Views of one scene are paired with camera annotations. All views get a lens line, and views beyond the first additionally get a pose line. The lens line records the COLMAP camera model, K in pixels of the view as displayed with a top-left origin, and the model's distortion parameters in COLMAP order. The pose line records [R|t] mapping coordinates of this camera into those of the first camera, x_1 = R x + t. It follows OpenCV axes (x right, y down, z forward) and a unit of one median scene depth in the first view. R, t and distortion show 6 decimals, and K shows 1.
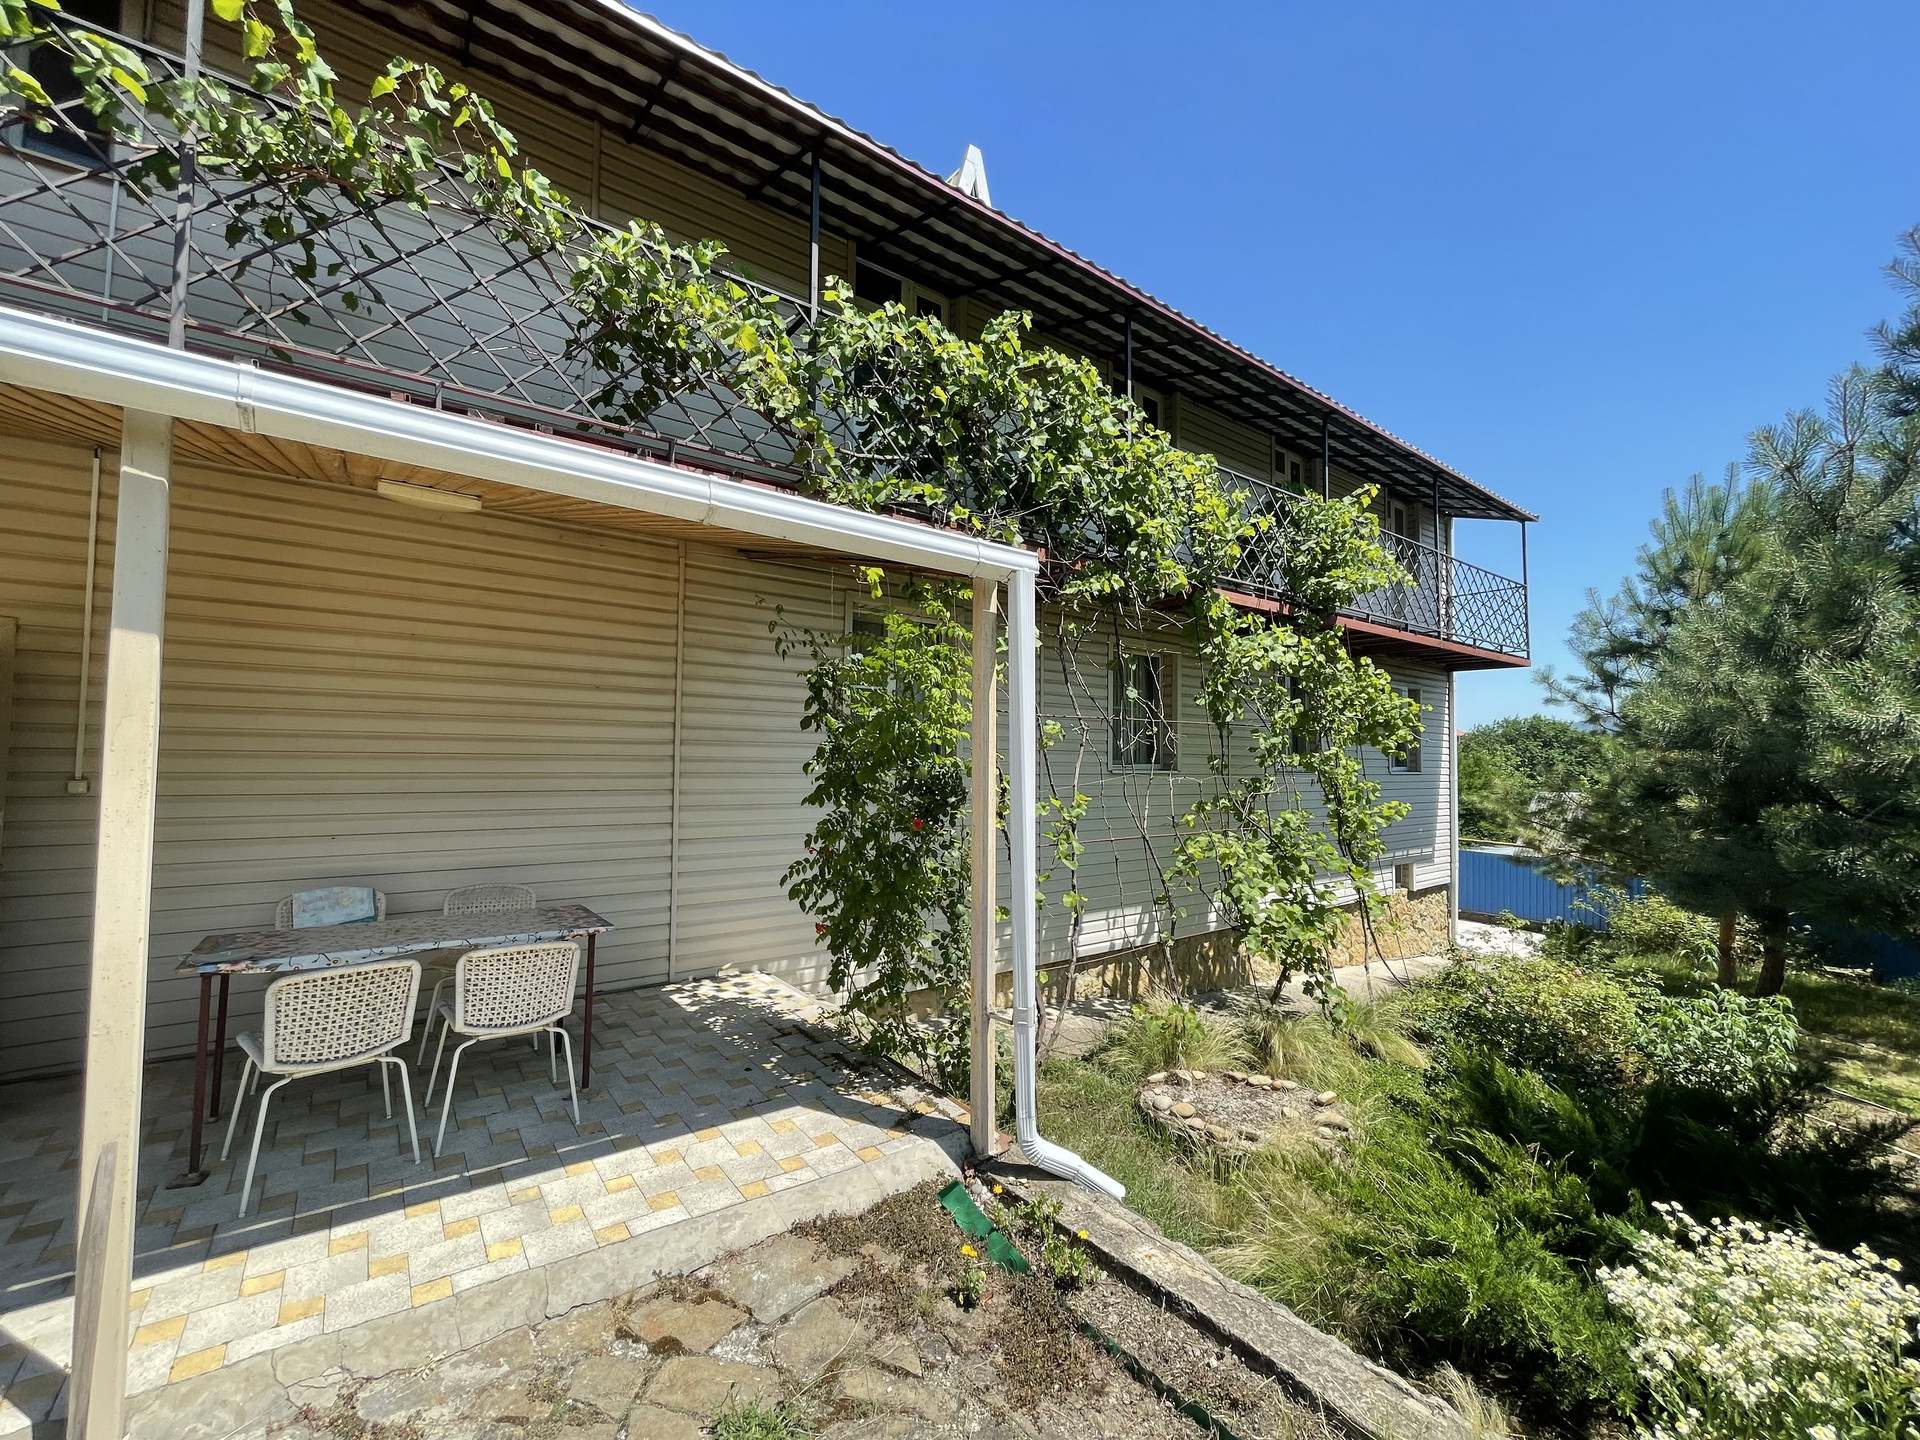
lens RADIAL K [[782.4, 0, 961.6], [0, 782.4, 720.4], [0, 0, 1]] dist [-0.003460, 0.000863]
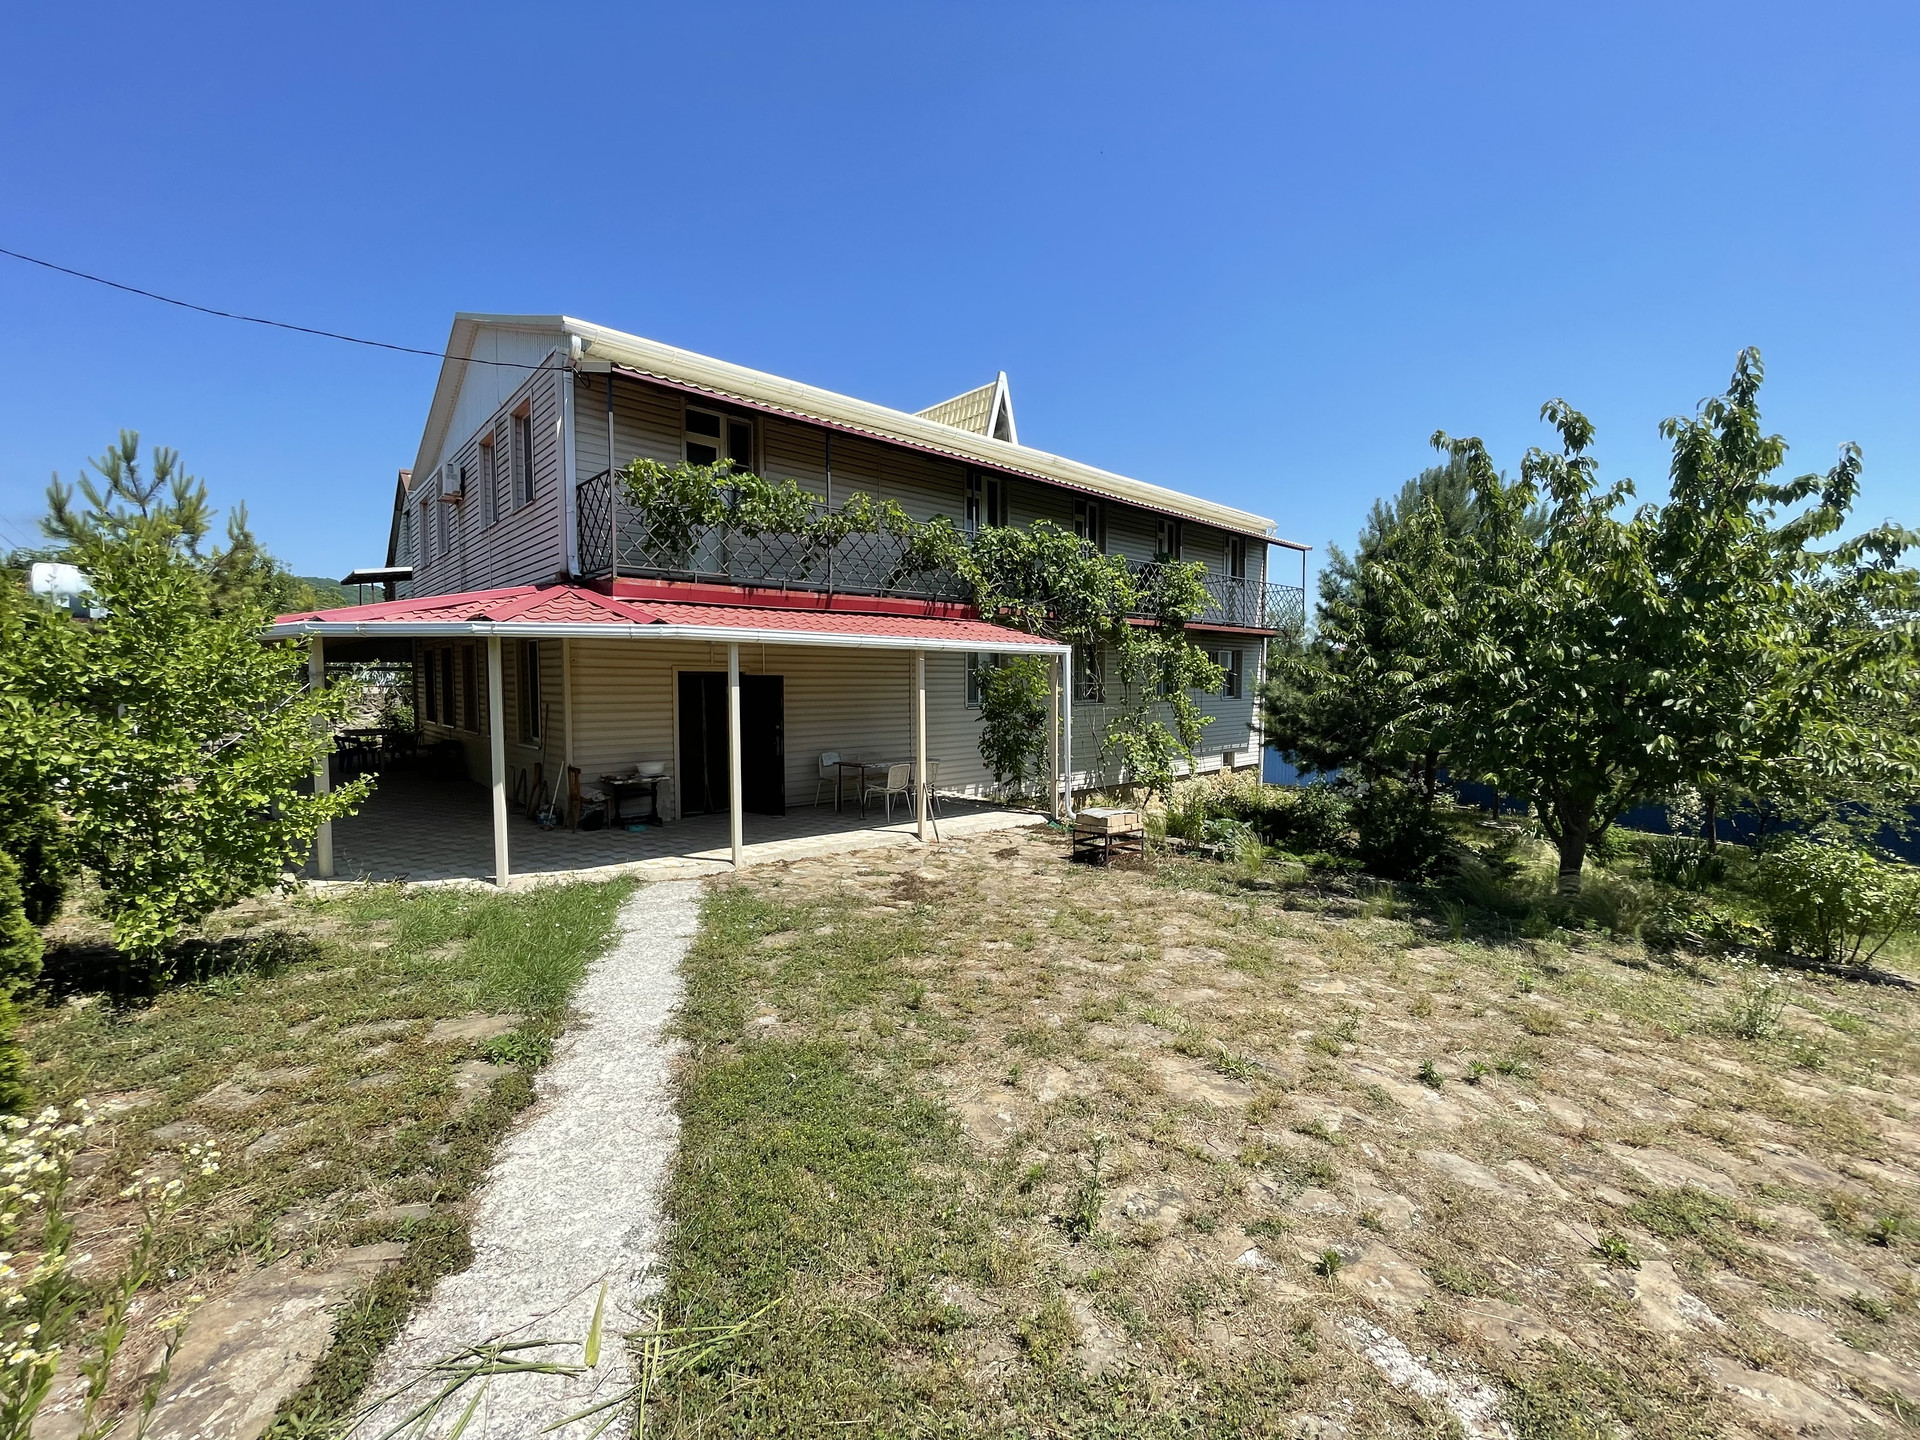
lens RADIAL K [[782.4, 0, 957.6], [0, 782.4, 718.7], [0, 0, 1]] dist [-0.003460, 0.000863]
pose [[0.994959, -0.018273, 0.098608, -0.326574], [0.008528, 0.995114, 0.098362, -0.105866], [-0.099924, -0.097026, 0.990253, -1.044617]]
